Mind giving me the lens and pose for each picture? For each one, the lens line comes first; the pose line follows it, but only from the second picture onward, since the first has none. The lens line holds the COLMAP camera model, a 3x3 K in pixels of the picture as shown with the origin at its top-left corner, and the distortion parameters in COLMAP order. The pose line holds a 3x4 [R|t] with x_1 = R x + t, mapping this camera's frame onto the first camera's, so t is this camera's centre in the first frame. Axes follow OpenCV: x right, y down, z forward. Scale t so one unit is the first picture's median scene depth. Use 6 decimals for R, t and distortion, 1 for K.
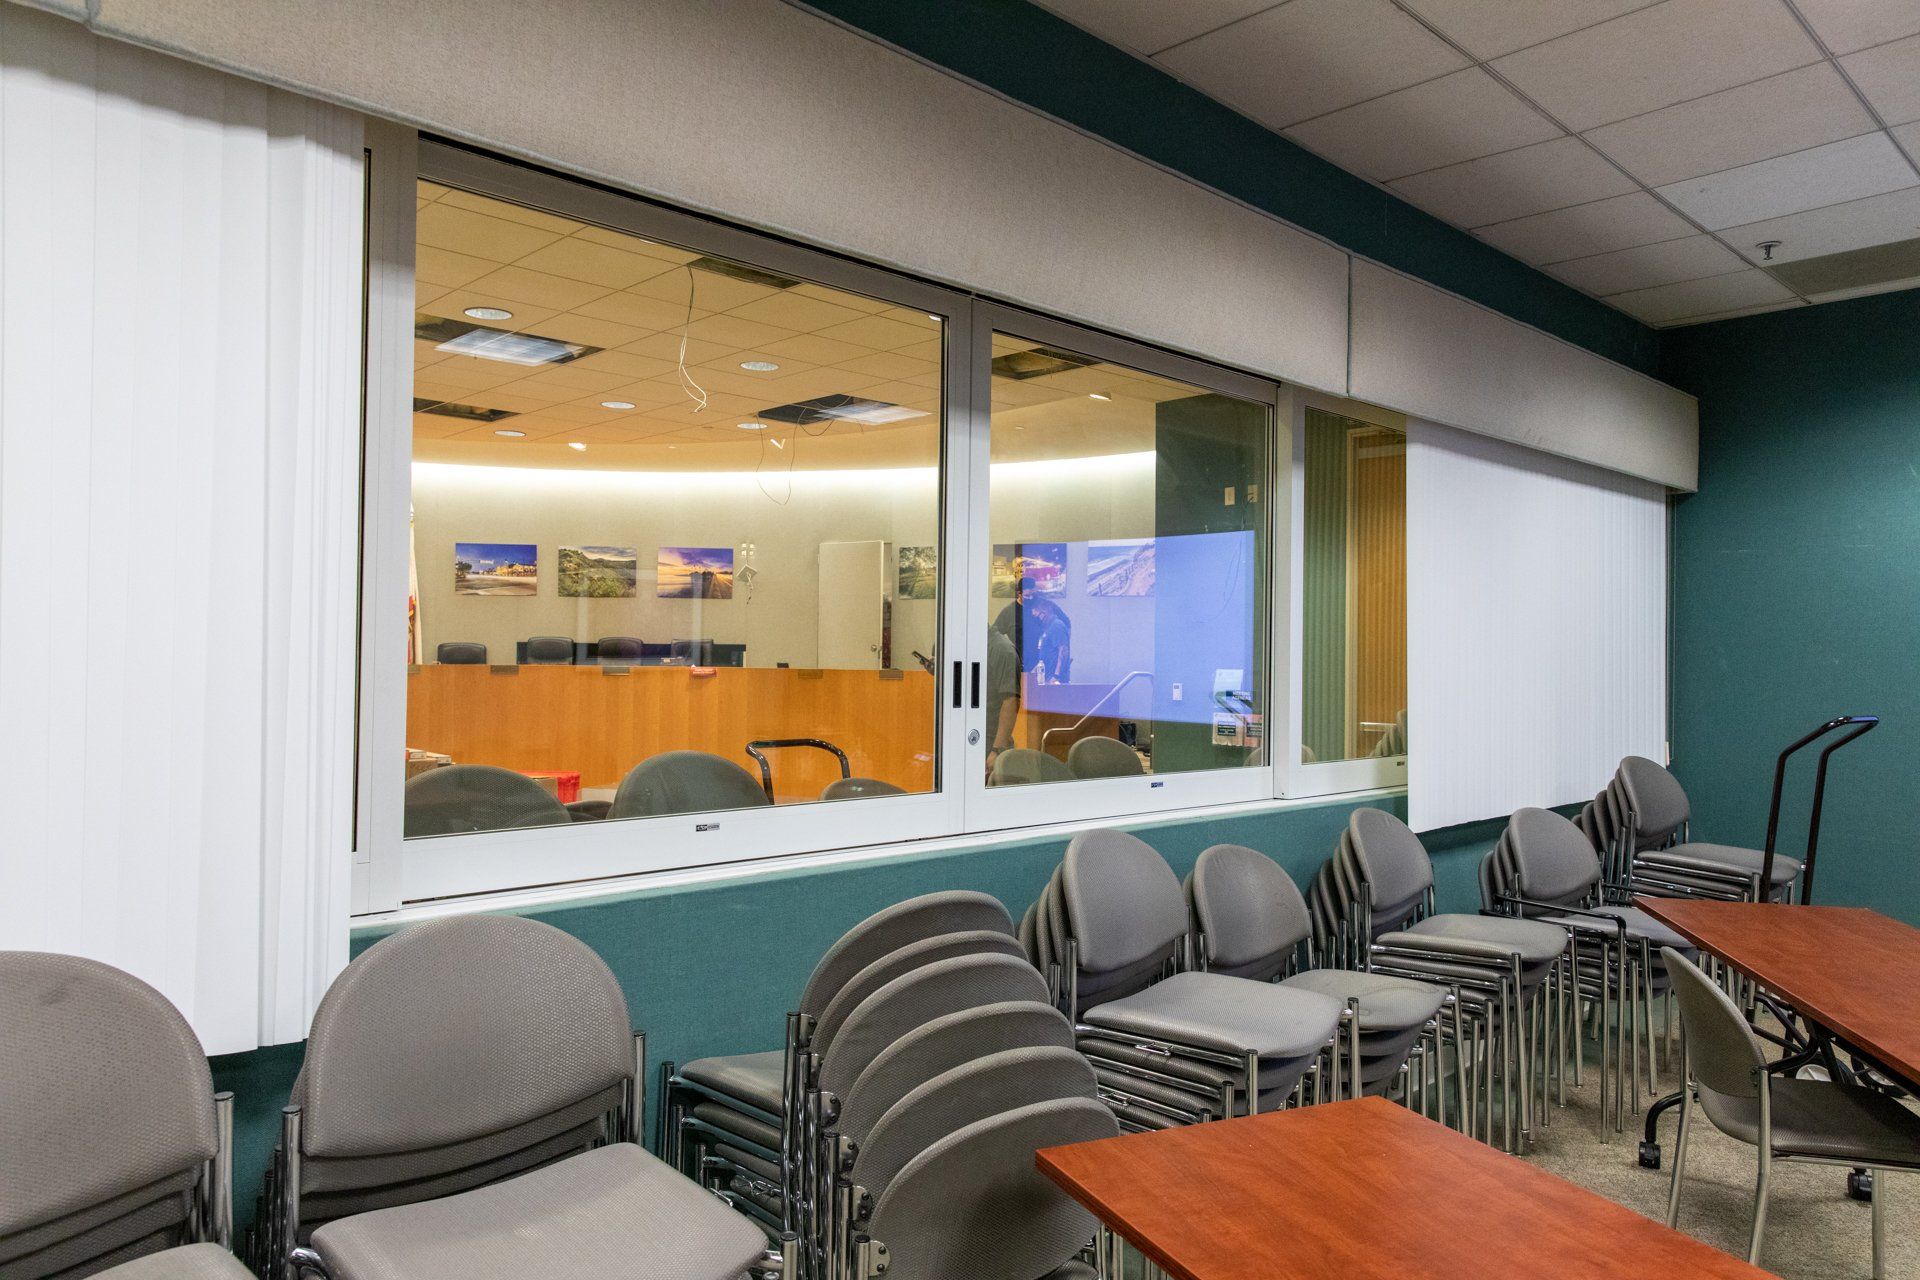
lens RADIAL K [[1281.8, 0, 960.0], [0, 1281.8, 640.0], [0, 0, 1]] dist [0.016910, -0.005264]
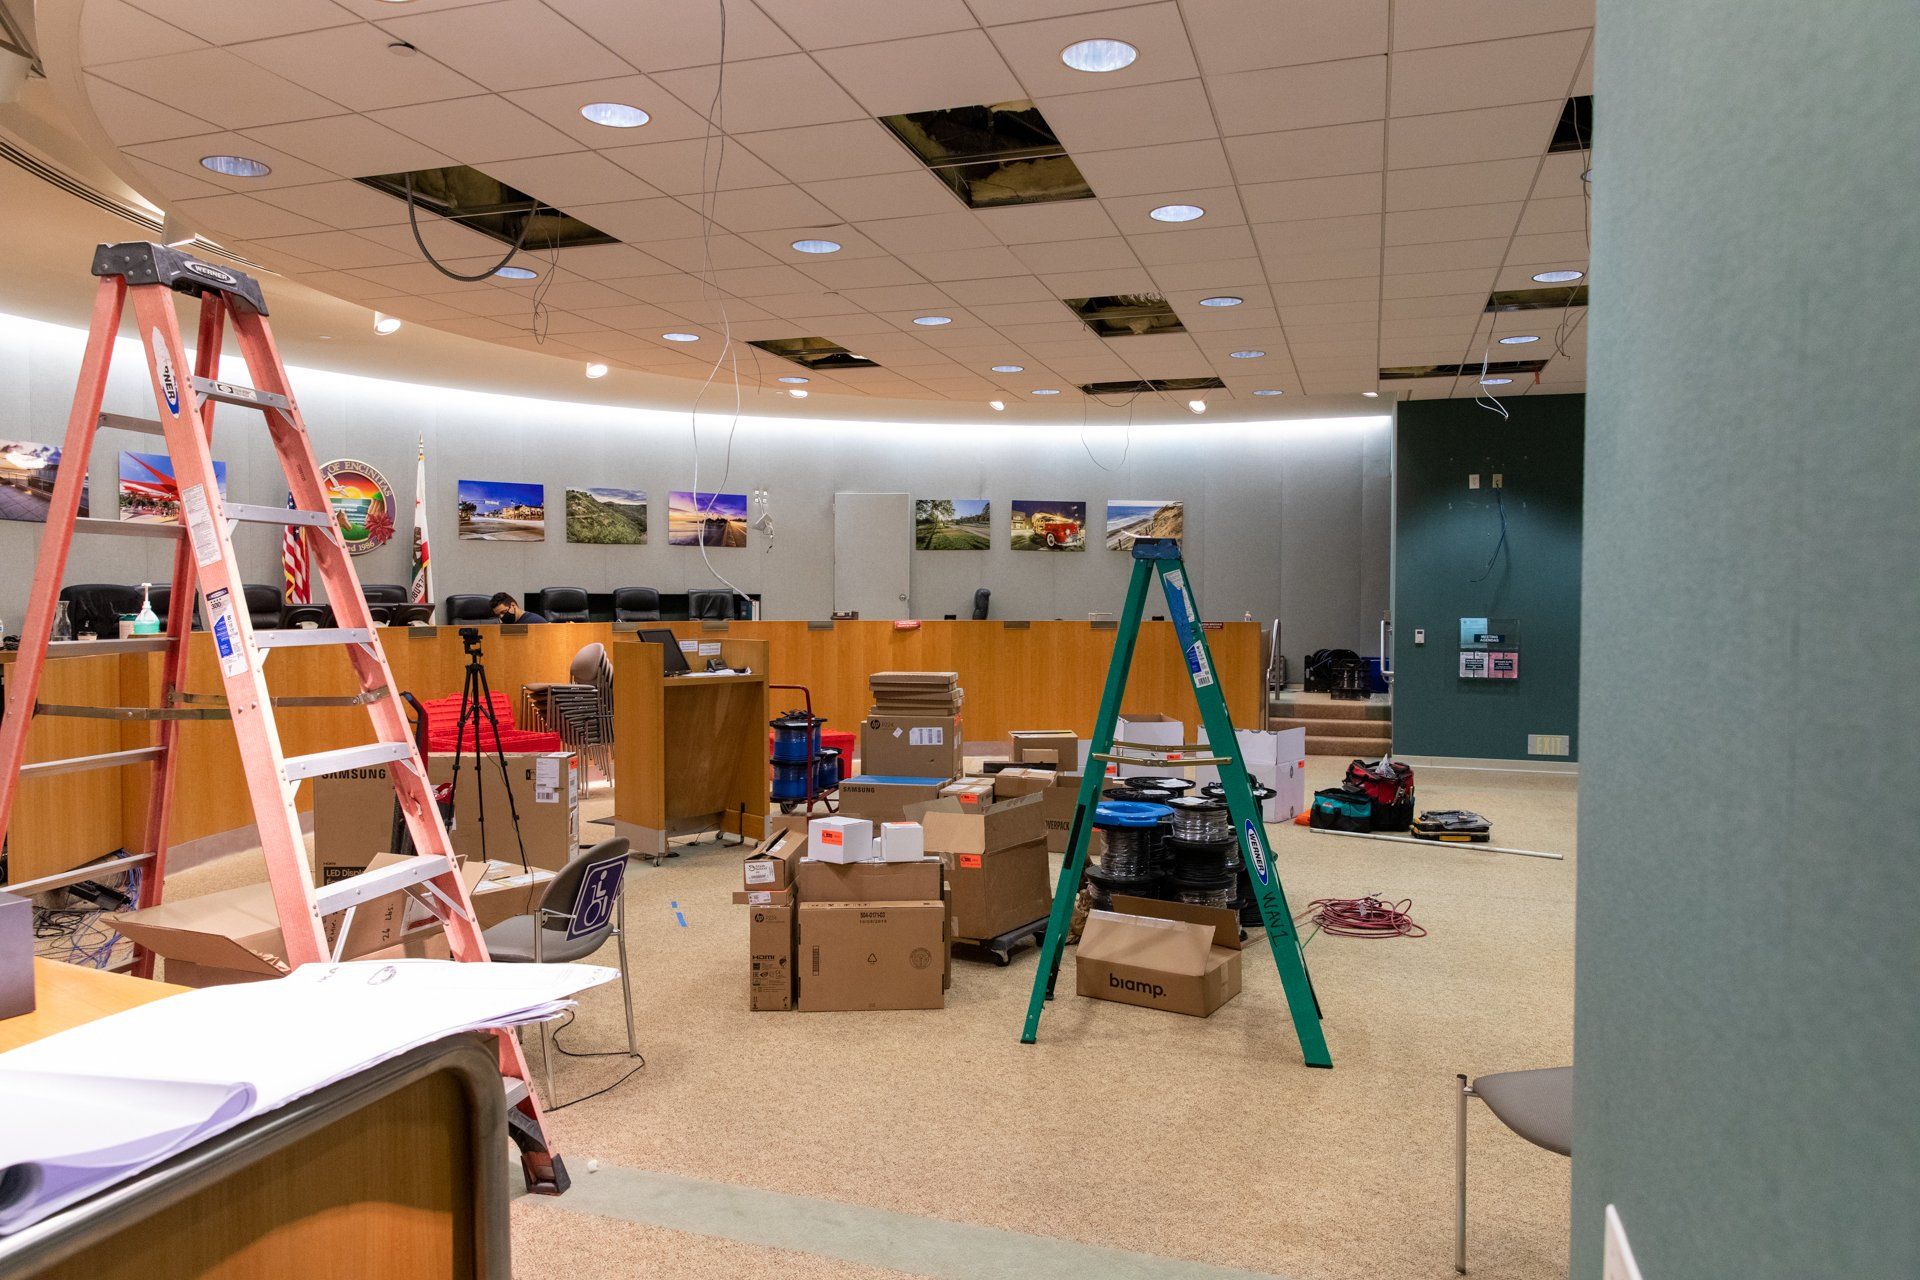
lens RADIAL K [[1281.8, 0, 960.0], [0, 1281.8, 640.0], [0, 0, 1]] dist [0.016910, -0.005264]
pose [[0.881446, -0.022941, 0.471728, -0.499263], [-0.000990, 0.998728, 0.050420, -0.011278], [-0.472285, -0.044909, 0.880301, 0.067322]]
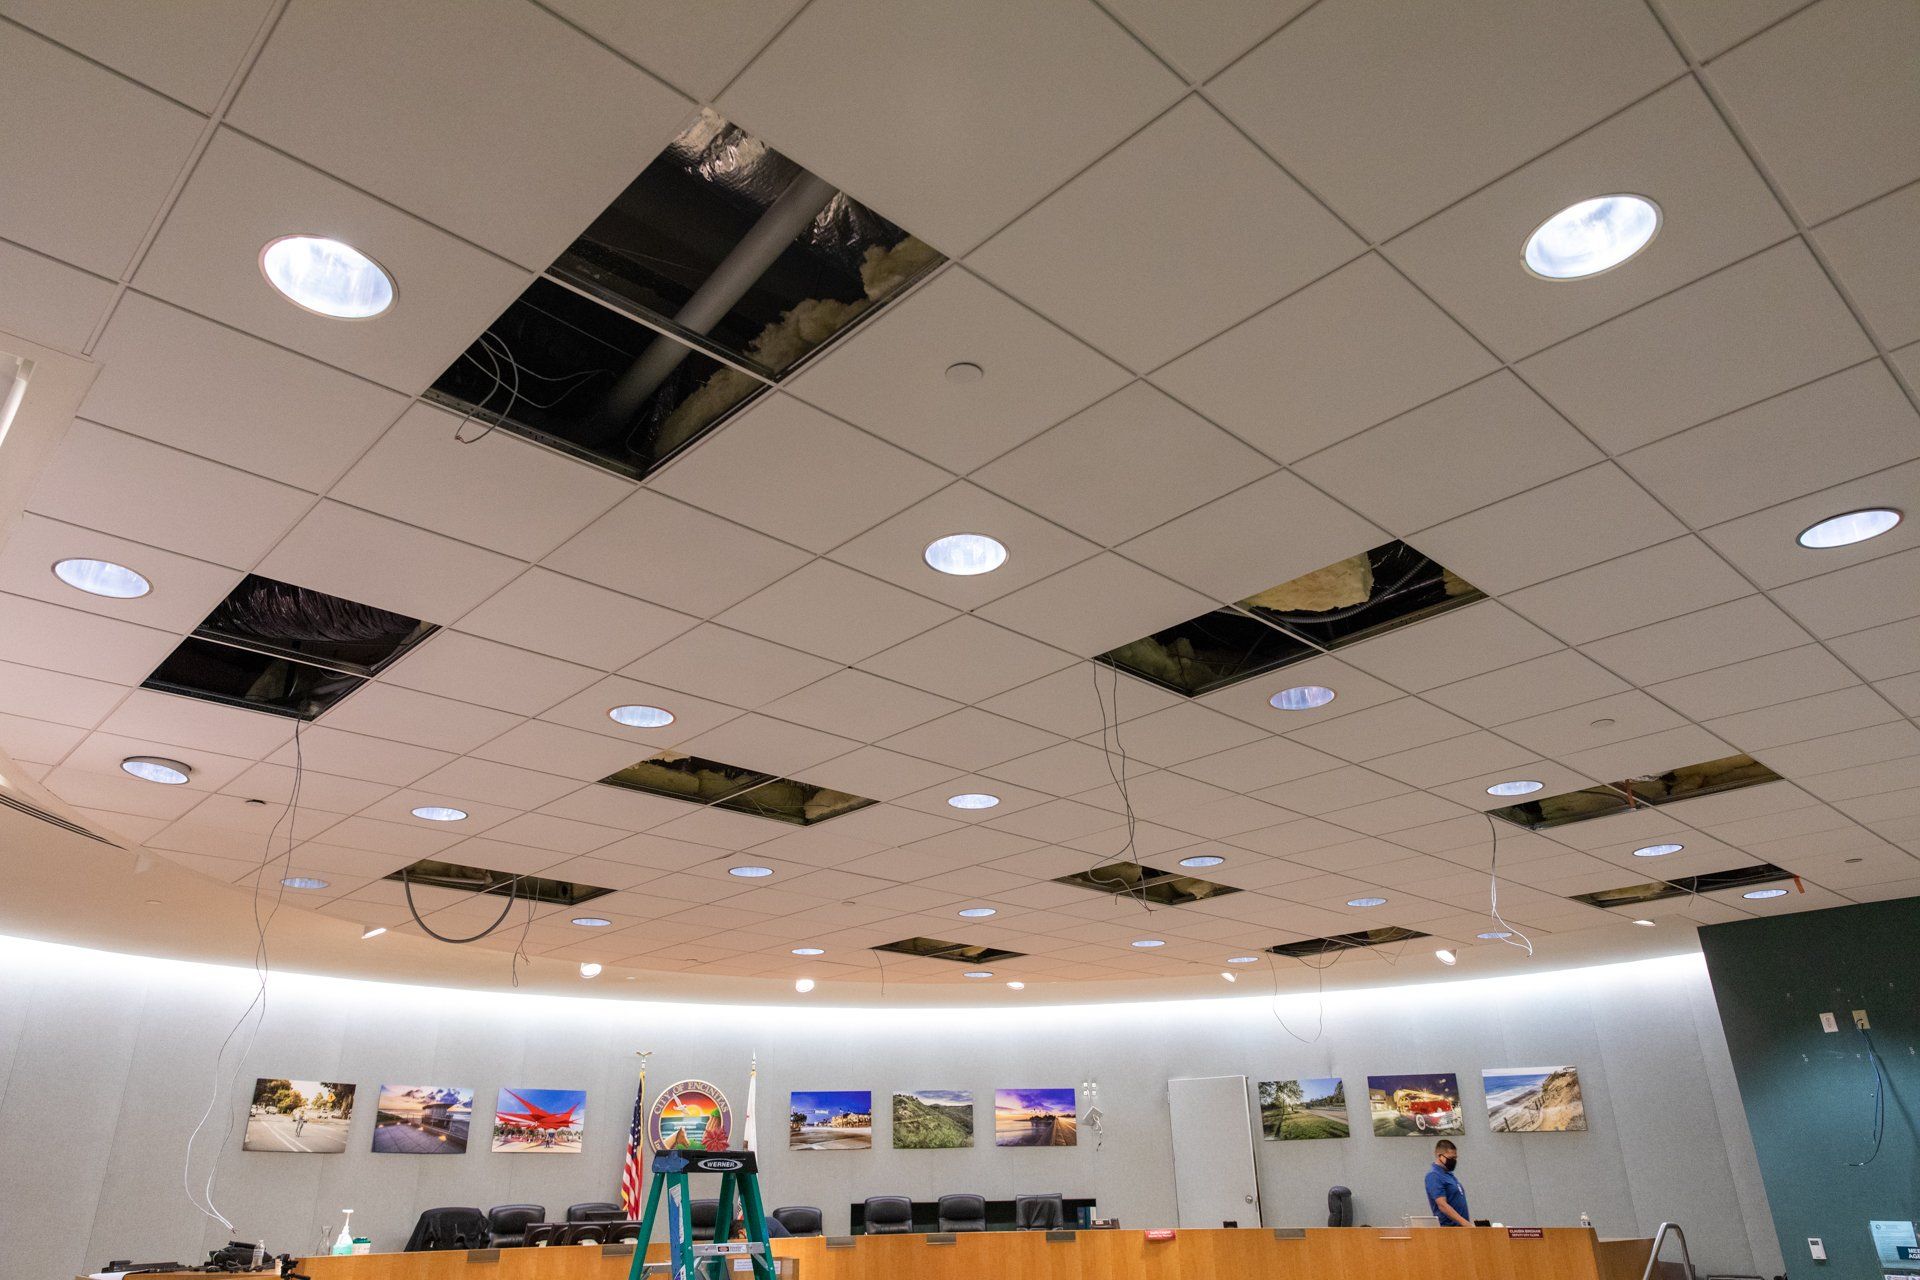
lens RADIAL K [[1281.8, 0, 960.0], [0, 1281.8, 640.0], [0, 0, 1]] dist [0.016910, -0.005264]
pose [[0.999566, -0.028354, 0.007974, -0.262292], [0.029232, 0.921861, -0.386418, -0.012590], [0.003606, 0.386483, 0.922289, -0.004286]]
